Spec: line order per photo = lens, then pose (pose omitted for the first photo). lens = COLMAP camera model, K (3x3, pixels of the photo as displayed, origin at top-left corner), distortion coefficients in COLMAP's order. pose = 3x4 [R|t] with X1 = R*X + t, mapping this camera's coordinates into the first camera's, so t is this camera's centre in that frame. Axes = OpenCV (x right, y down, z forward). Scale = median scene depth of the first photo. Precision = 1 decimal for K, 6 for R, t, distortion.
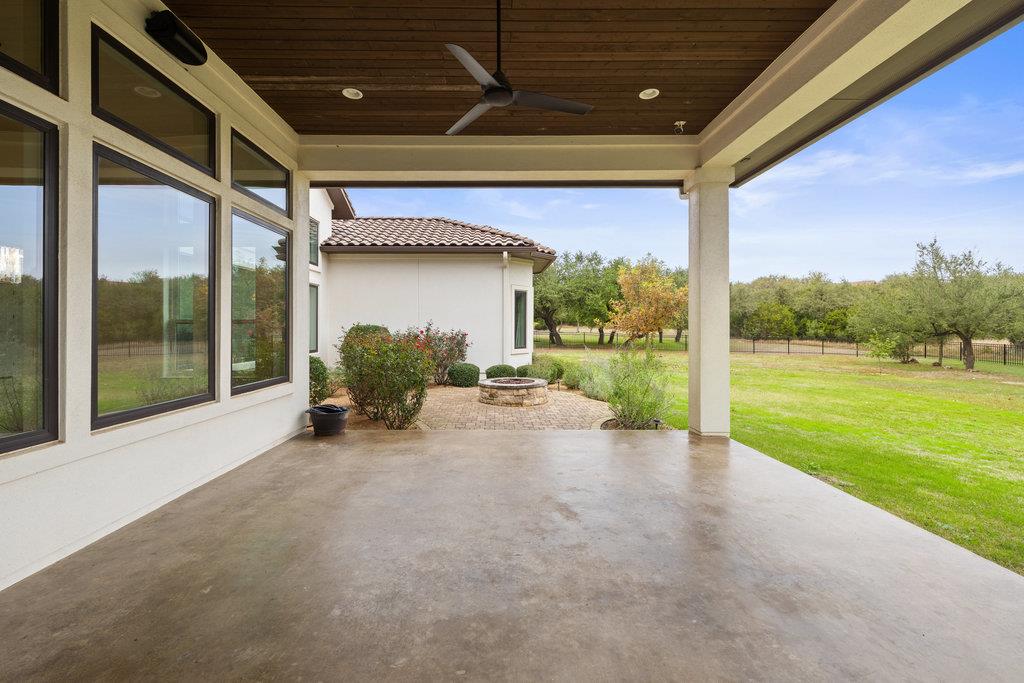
lens RADIAL K [[428.7, 0, 511.9], [0, 428.7, 338.0], [0, 0, 1]] dist [0.001216, 0.000086]
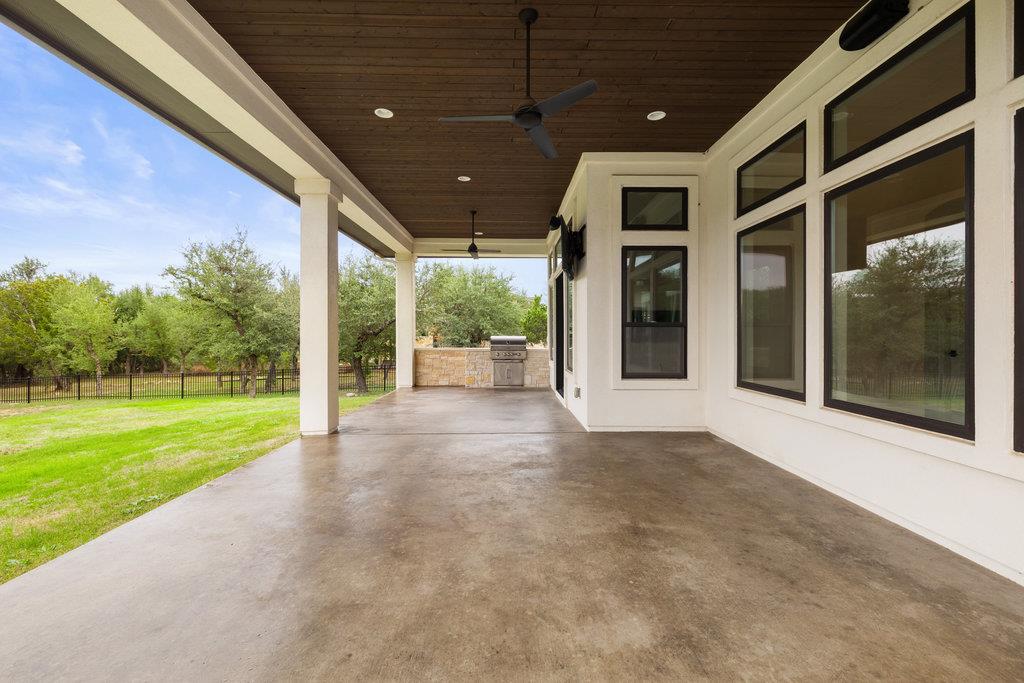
lens RADIAL K [[428.7, 0, 511.9], [0, 428.7, 338.0], [0, 0, 1]] dist [0.001216, 0.000086]
pose [[-0.999815, 0.001022, 0.019188, -0.002527], [0.001629, 0.999498, 0.031651, -0.011533], [-0.019146, 0.031676, -0.999315, 0.588980]]
